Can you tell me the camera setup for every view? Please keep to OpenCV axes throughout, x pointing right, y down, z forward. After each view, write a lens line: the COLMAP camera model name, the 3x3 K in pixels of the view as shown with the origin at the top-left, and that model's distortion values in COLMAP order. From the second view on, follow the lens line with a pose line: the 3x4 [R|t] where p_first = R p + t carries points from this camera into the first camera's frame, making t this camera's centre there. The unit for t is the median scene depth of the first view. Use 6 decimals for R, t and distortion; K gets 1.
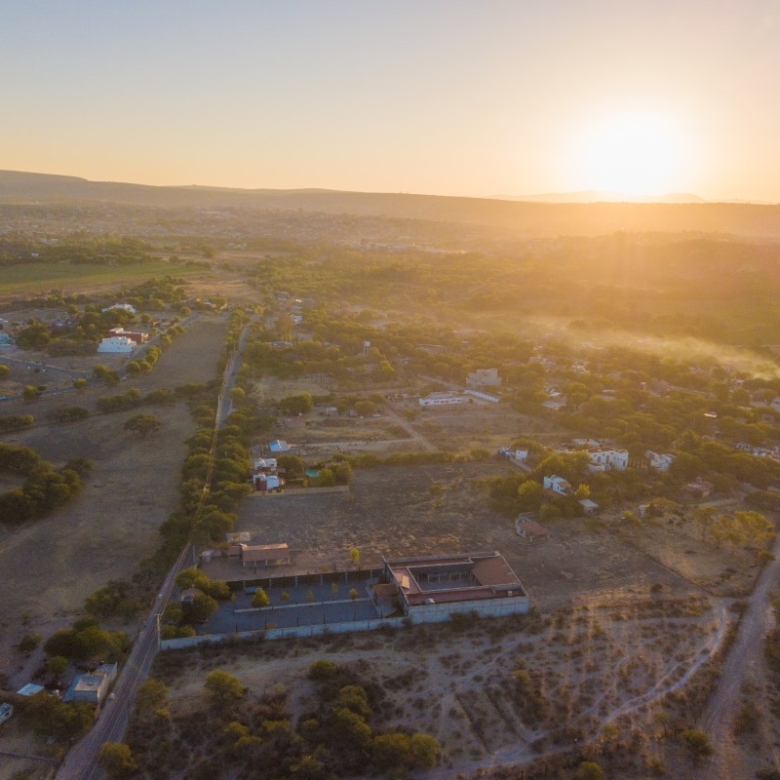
lens RADIAL K [[795.6, 0, 386.6], [0, 795.6, 384.4], [0, 0, 1]] dist [0.025509, -0.019116]
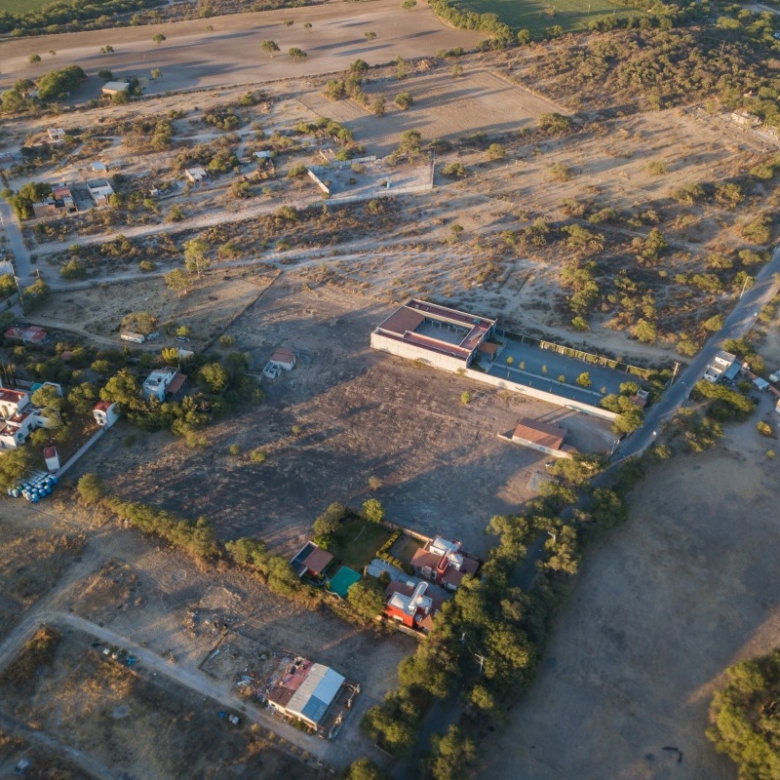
lens RADIAL K [[790.4, 0, 384.1], [0, 790.4, 391.6], [0, 0, 1]] dist [0.070309, -0.139415]
pose [[-0.754457, -0.441209, 0.485931, -0.547335], [0.092895, 0.661122, 0.744506, -0.684762], [-0.649742, 0.606838, -0.457802, 1.834386]]
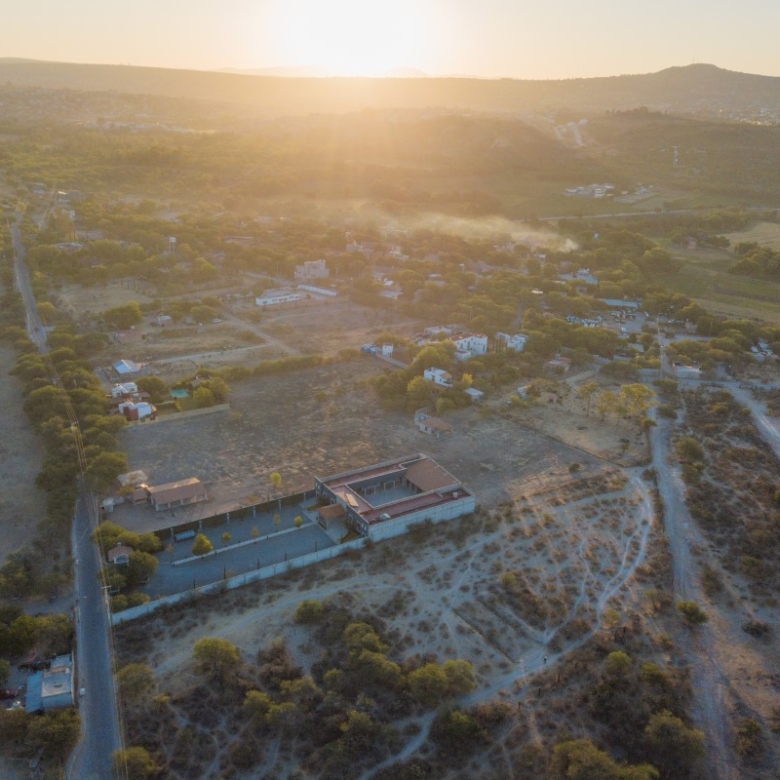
lens RADIAL K [[790.4, 0, 384.1], [0, 790.4, 391.6], [0, 0, 1]] dist [0.070309, -0.139415]
pose [[0.949251, -0.115165, 0.292678, -0.212353], [0.069299, 0.984266, 0.162537, -0.031980], [-0.306792, -0.134006, 0.942296, 0.126812]]
